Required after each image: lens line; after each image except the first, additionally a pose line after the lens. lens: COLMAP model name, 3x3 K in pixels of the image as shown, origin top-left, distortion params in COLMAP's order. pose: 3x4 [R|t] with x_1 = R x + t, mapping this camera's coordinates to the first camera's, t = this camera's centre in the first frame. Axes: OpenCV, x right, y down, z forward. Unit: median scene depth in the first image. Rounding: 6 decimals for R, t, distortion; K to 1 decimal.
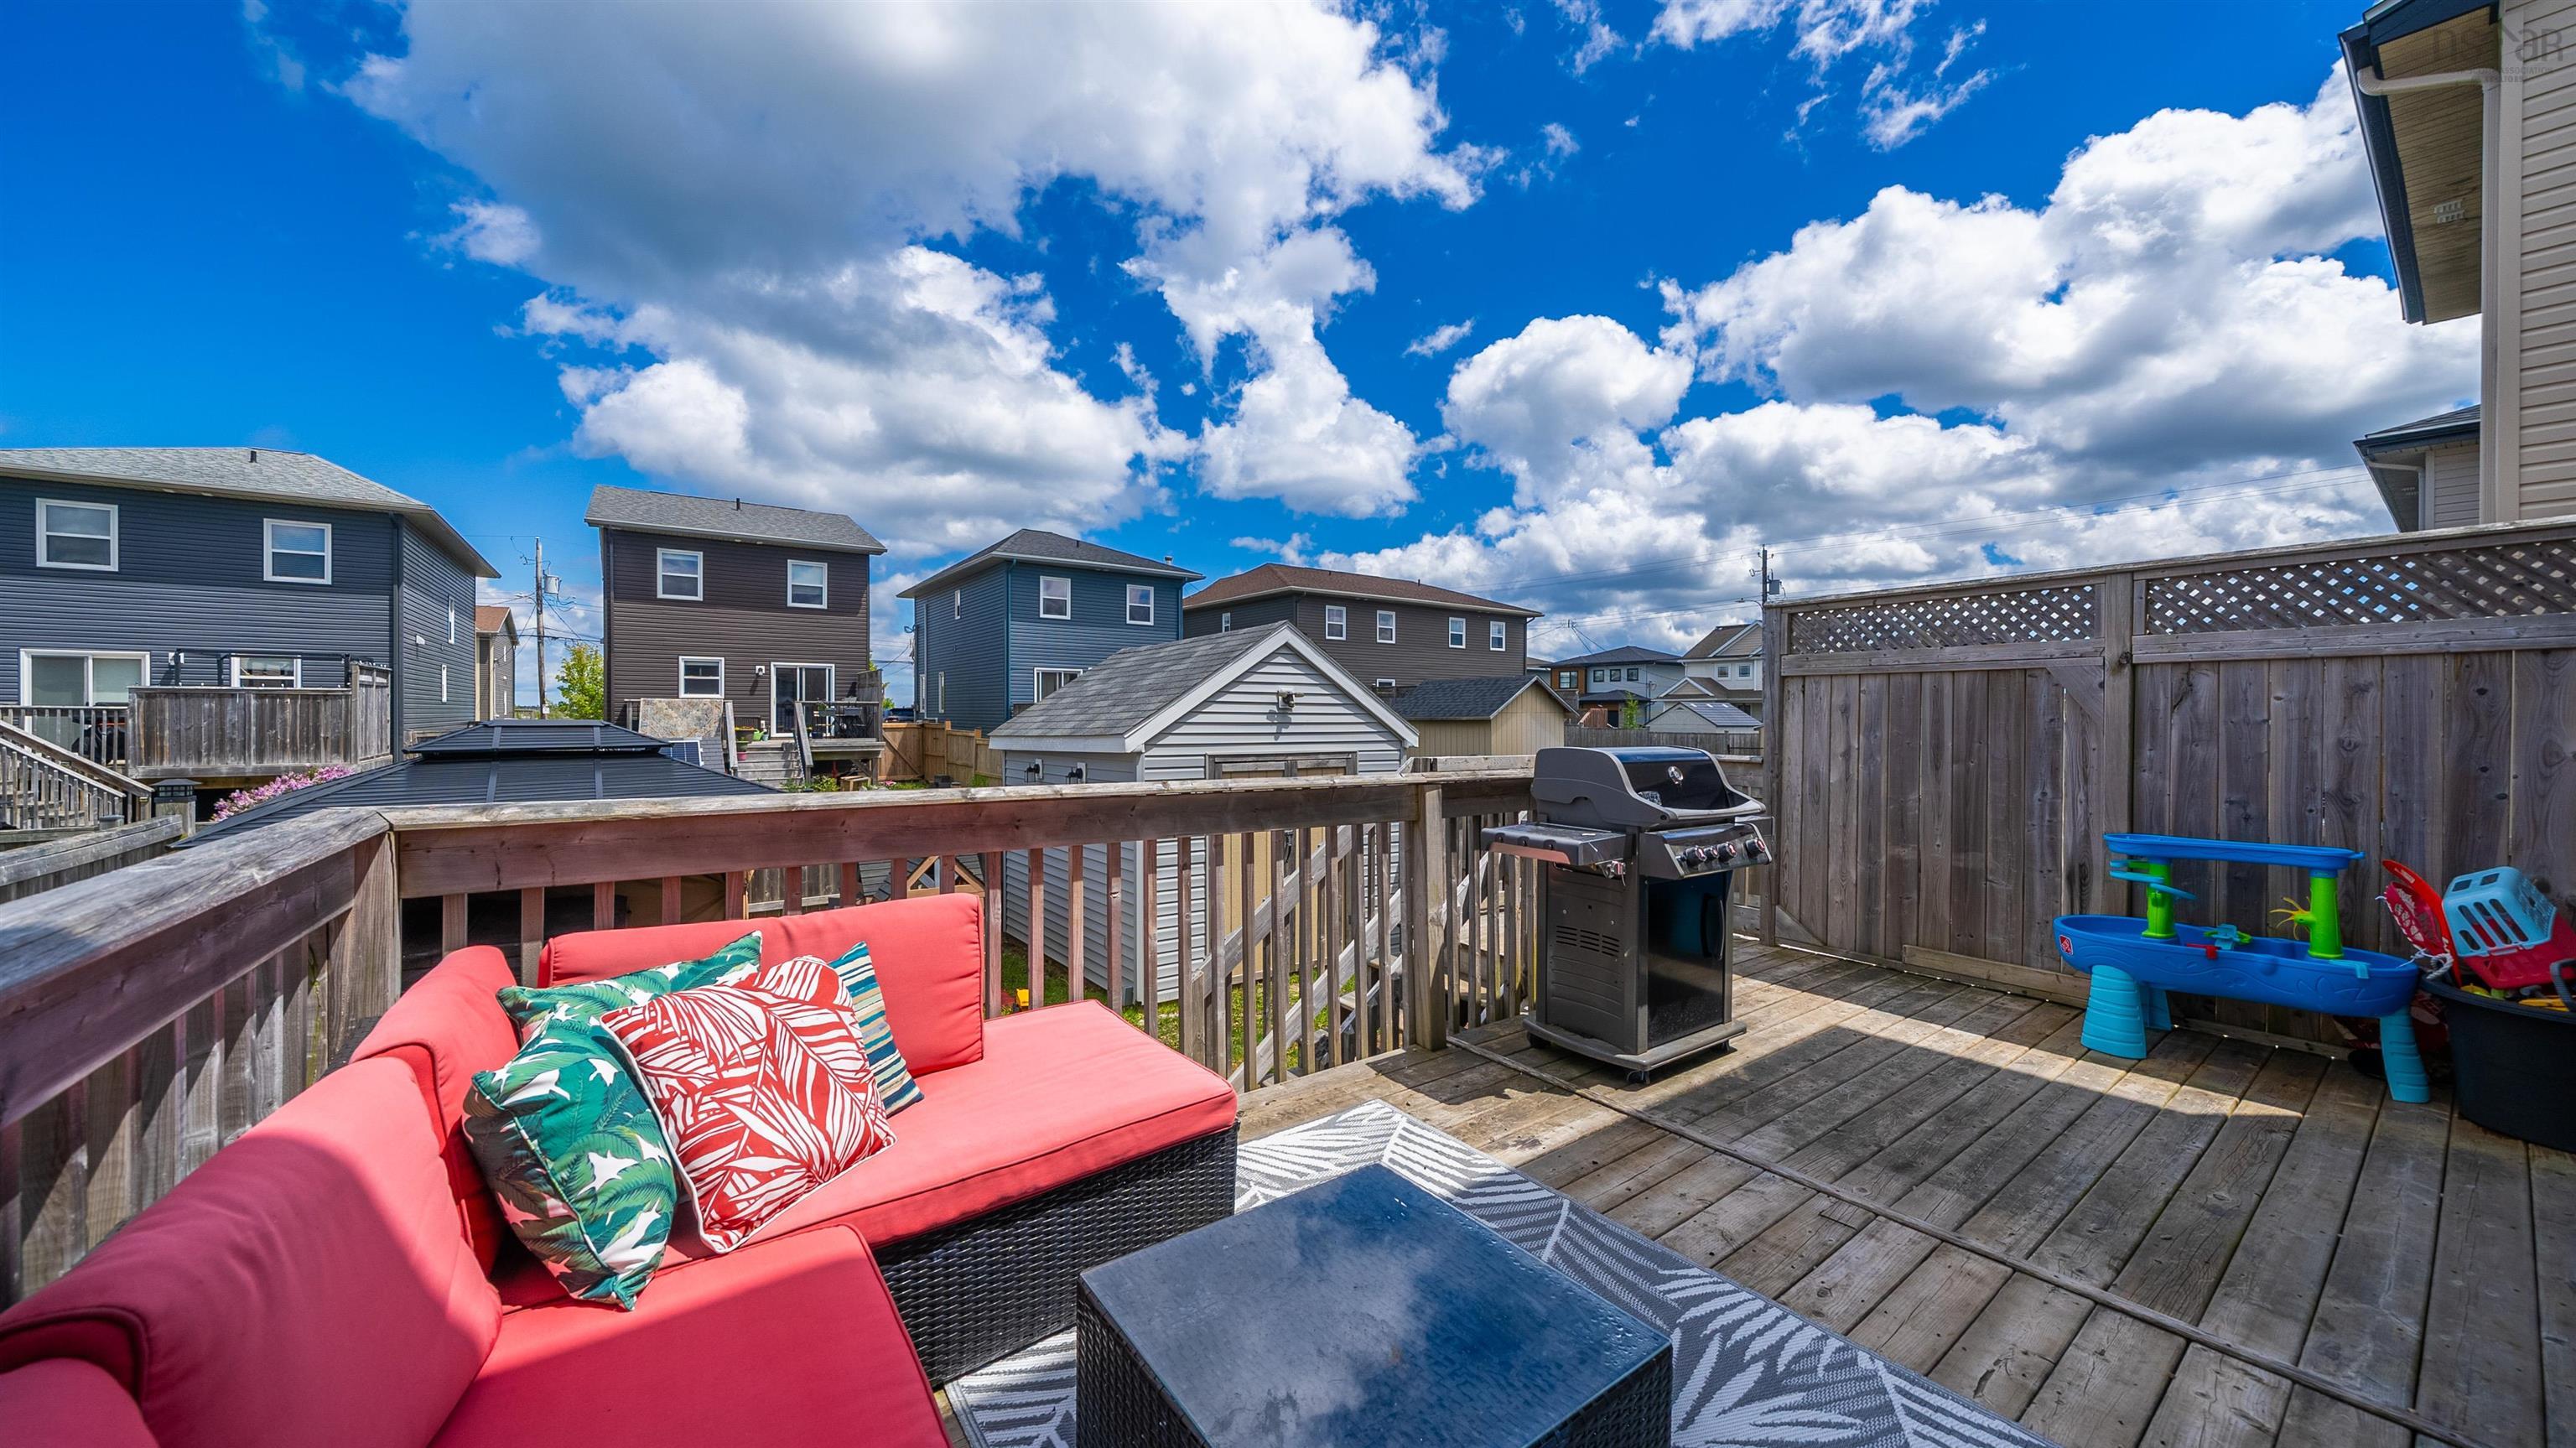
lens RADIAL K [[888.6, 0, 1279.3], [0, 888.6, 728.7], [0, 0, 1]] dist [-0.008451, 0.000068]
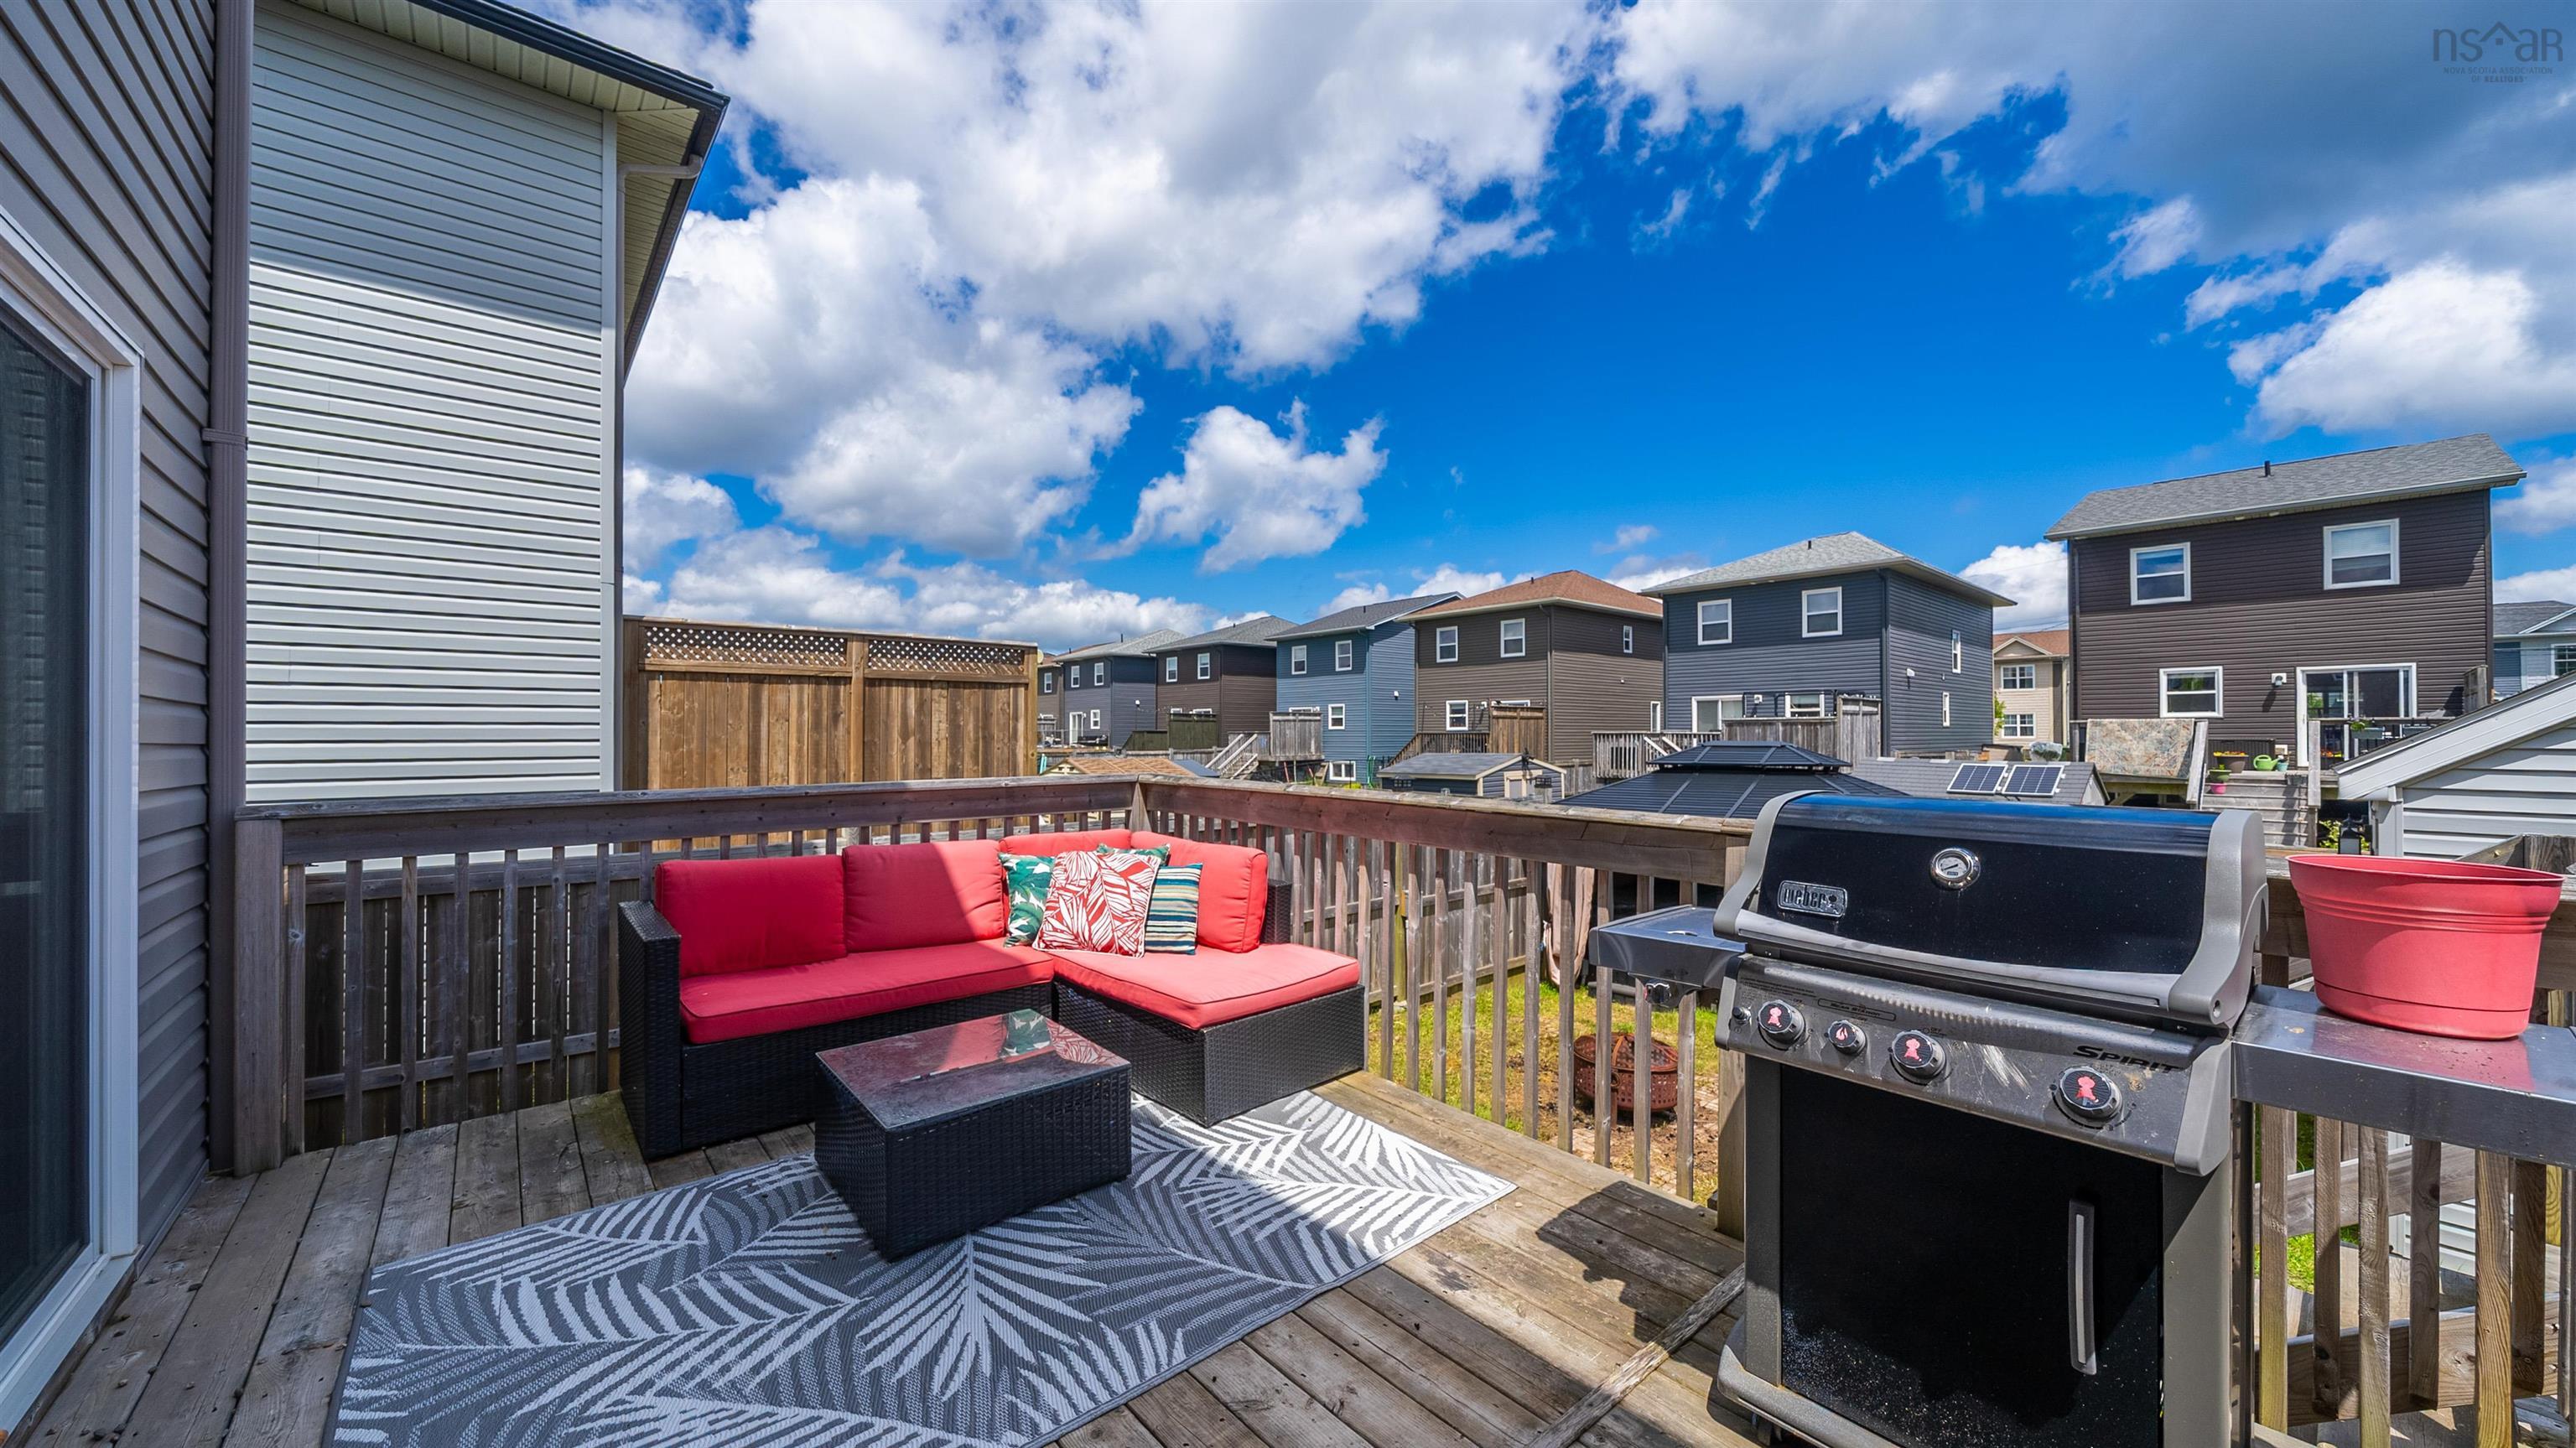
lens RADIAL K [[904.5, 0, 1291.8], [0, 904.5, 720.5], [0, 0, 1]] dist [-0.006029, 0.000029]
pose [[0.097044, -0.020848, -0.995062, 0.133090], [-0.013926, 0.999654, -0.022302, -0.000827], [0.995183, 0.016022, 0.096720, 0.096326]]
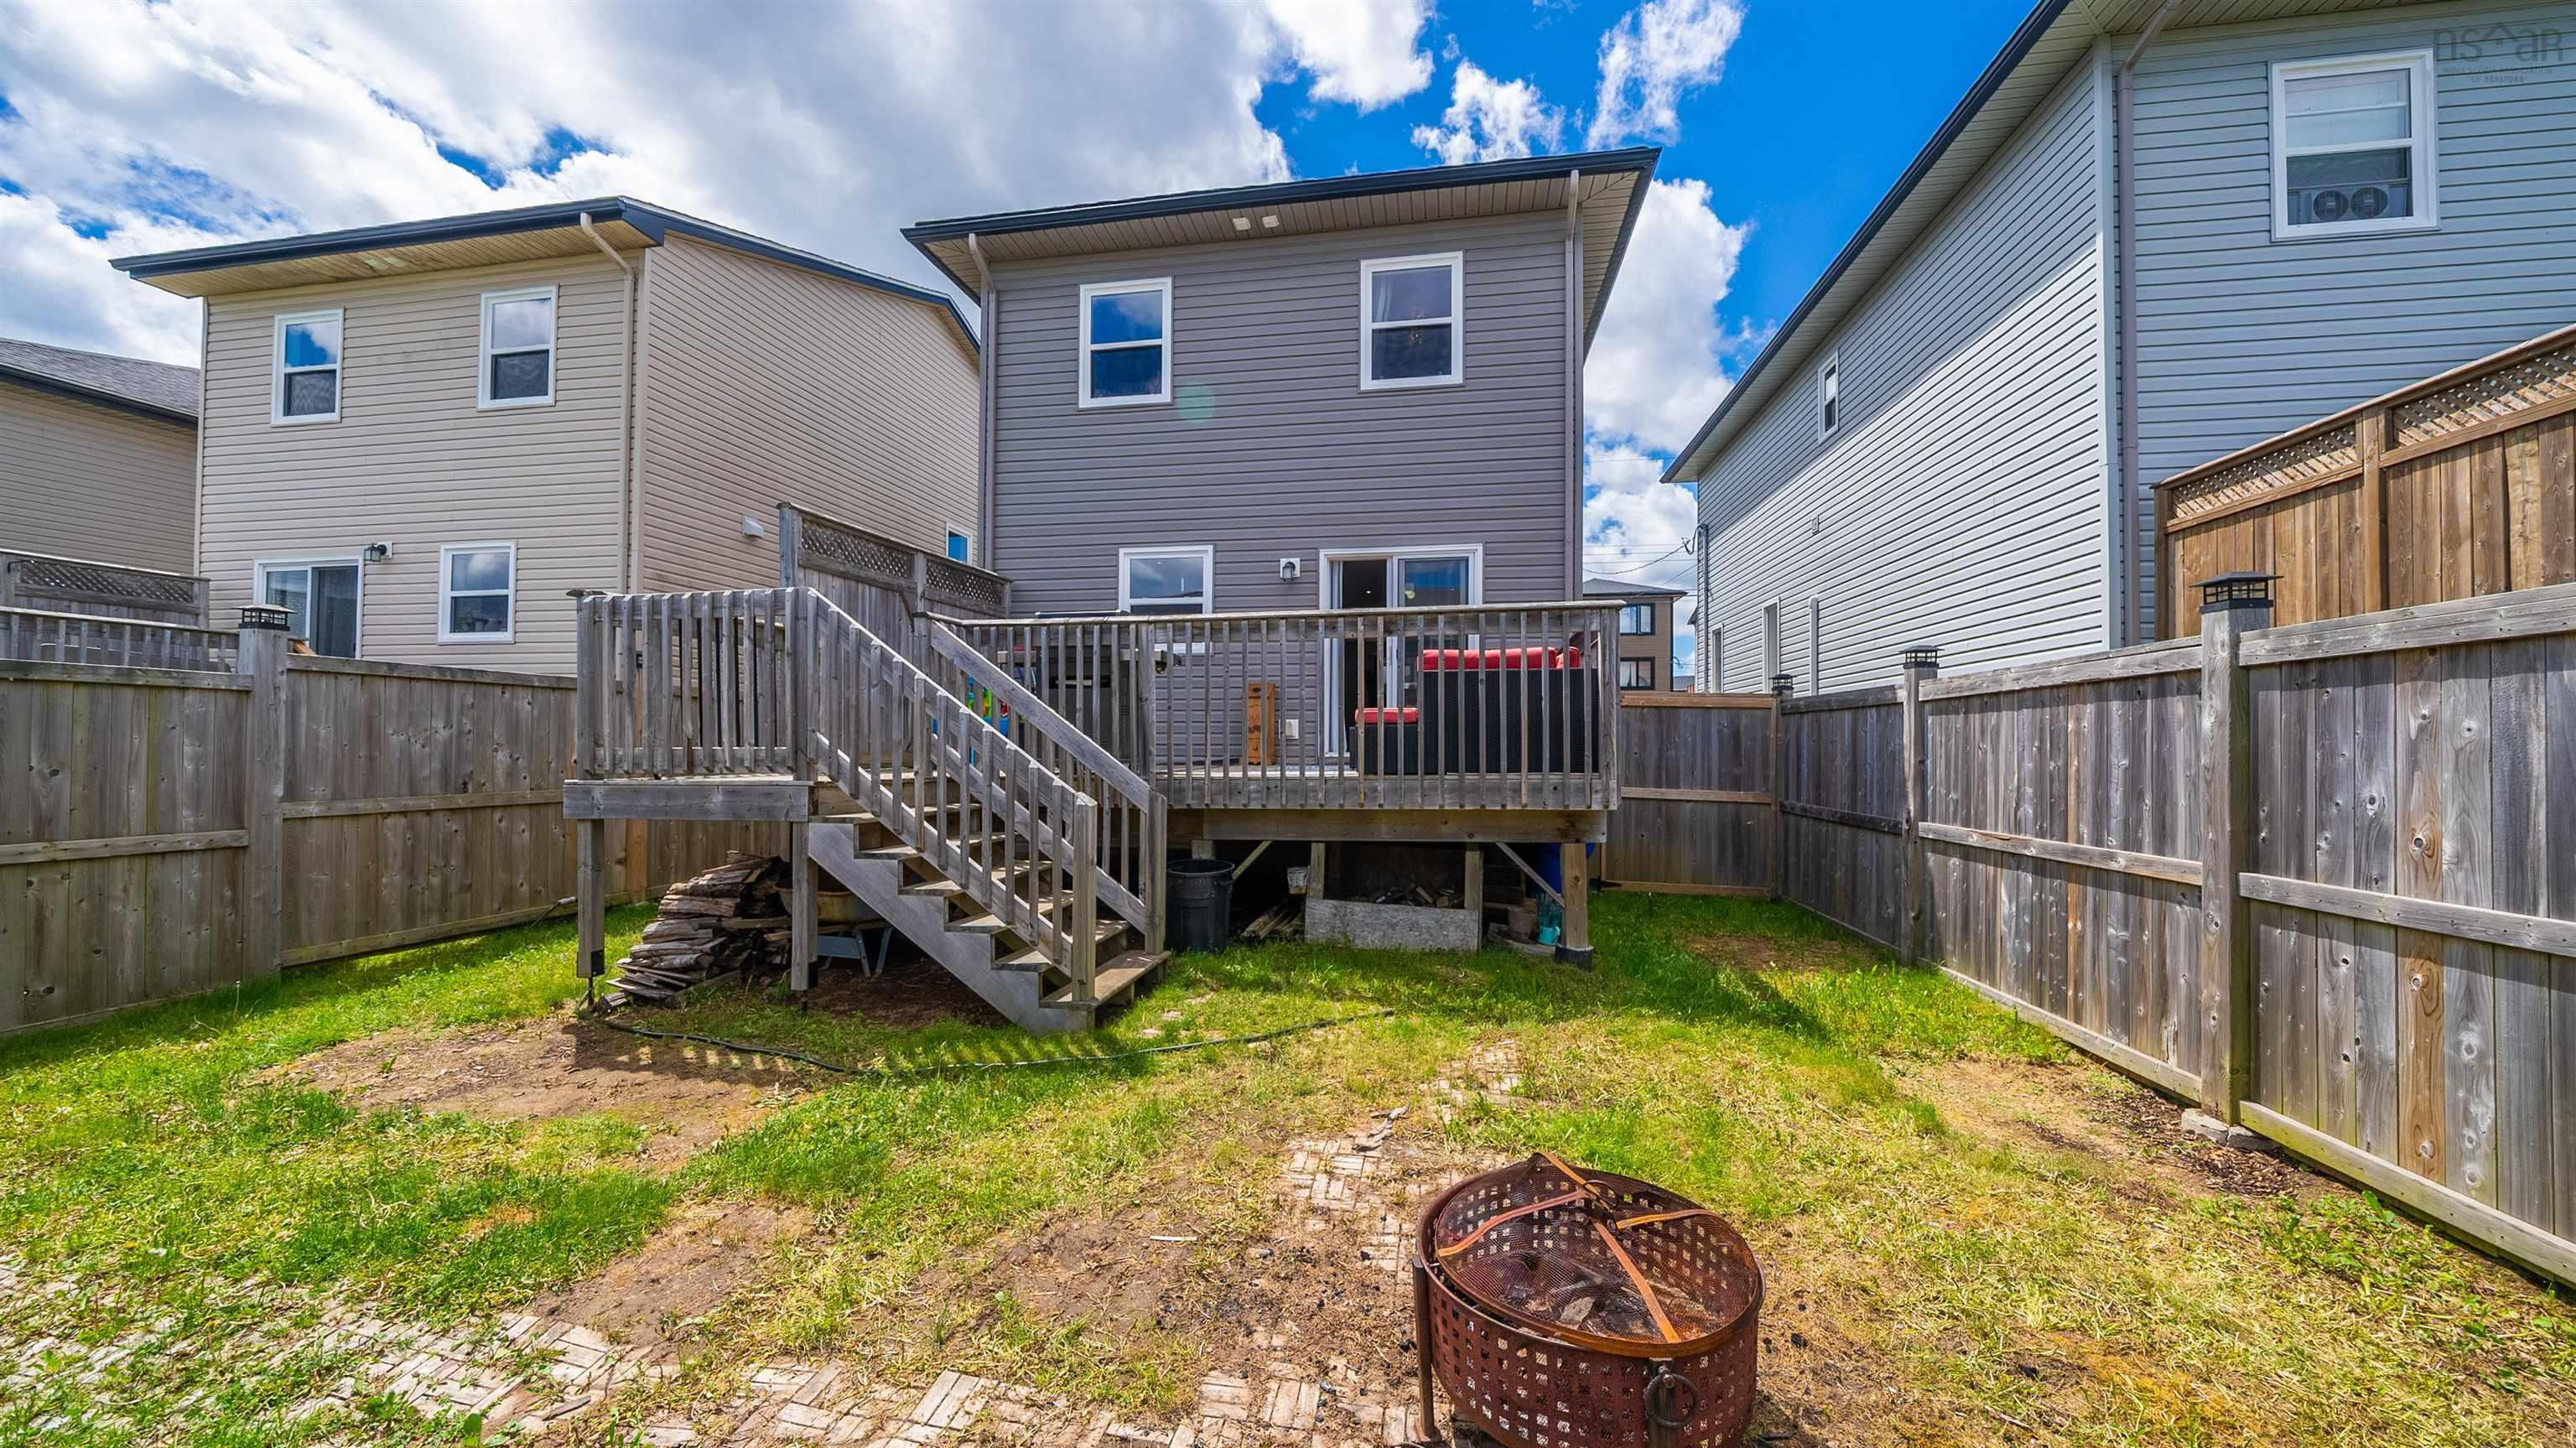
lens RADIAL K [[888.6, 0, 1279.3], [0, 888.6, 728.7], [0, 0, 1]] dist [-0.008451, 0.000068]
pose [[-0.693414, 0.006425, 0.720511, -0.210467], [0.001600, 0.999972, -0.007377, 0.047327], [-0.720538, -0.003962, -0.693404, 0.334487]]
